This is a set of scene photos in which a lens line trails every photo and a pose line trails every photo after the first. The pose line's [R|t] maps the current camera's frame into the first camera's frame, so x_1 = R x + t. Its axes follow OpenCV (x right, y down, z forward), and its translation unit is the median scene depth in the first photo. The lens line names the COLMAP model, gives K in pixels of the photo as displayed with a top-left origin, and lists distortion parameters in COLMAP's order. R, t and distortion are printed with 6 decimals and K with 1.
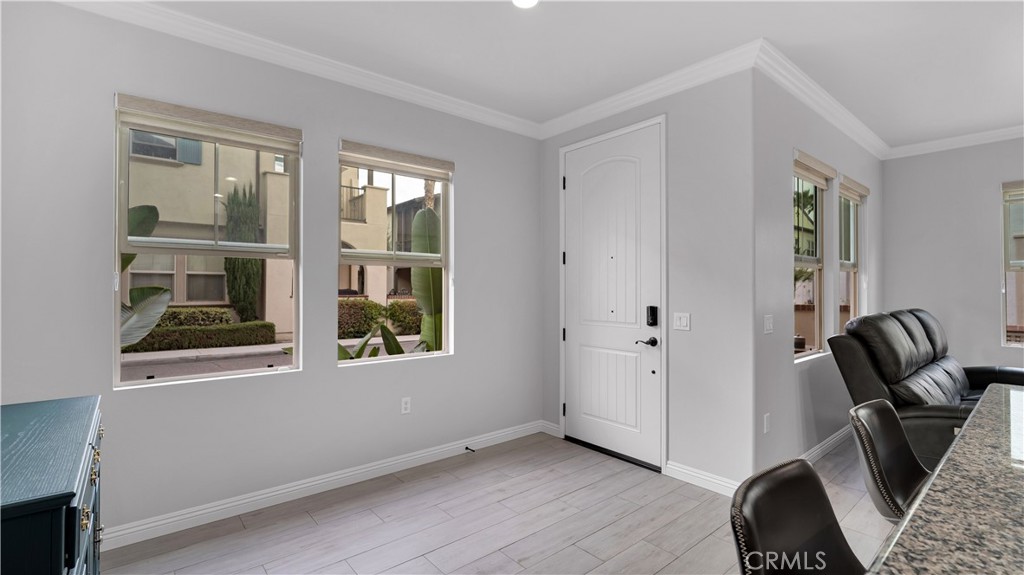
lens RADIAL K [[455.9, 0, 517.2], [0, 455.9, 281.1], [0, 0, 1]] dist [-0.007704, -0.000224]
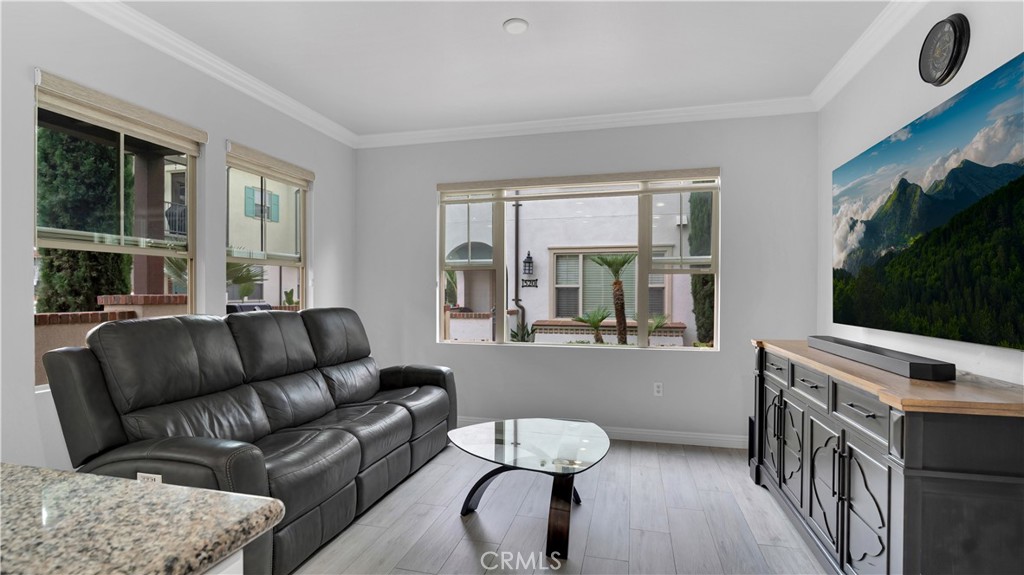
lens RADIAL K [[455.9, 0, 510.1], [0, 455.9, 300.0], [0, 0, 1]] dist [-0.007704, -0.000224]
pose [[0.821879, -0.005339, 0.569637, 0.726593], [-0.012355, 0.999554, 0.027194, 0.017887], [-0.569528, -0.029388, 0.821447, 0.061988]]
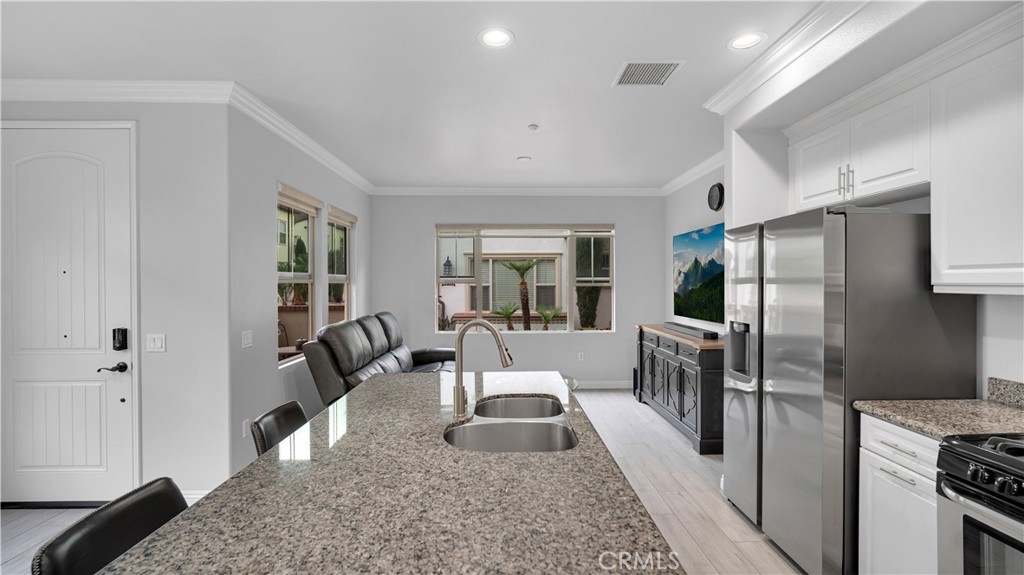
lens RADIAL K [[455.9, 0, 507.9], [0, 455.9, 281.7], [0, 0, 1]] dist [-0.007704, -0.000224]
pose [[0.632292, 0.000739, 0.774730, 0.078777], [-0.010781, 0.999911, 0.007846, -0.048684], [-0.774655, -0.013313, 0.632244, -0.151732]]
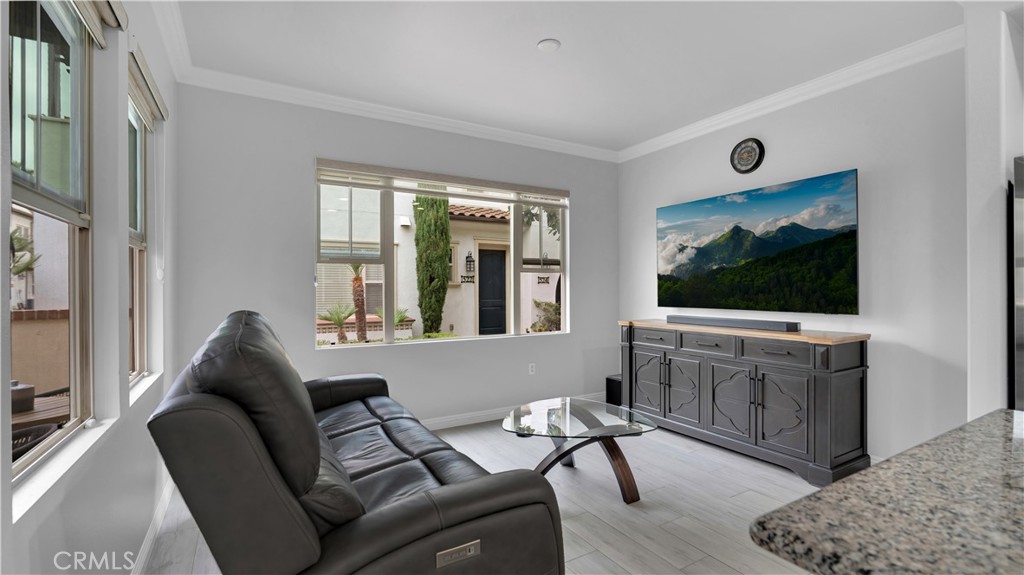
lens RADIAL K [[455.9, 0, 507.4], [0, 455.9, 291.5], [0, 0, 1]] dist [-0.007704, -0.000224]
pose [[0.173275, -0.003672, 0.984867, 0.347195], [-0.015033, 0.999867, 0.006373, 0.026433], [-0.984759, -0.015910, 0.173197, 0.584016]]
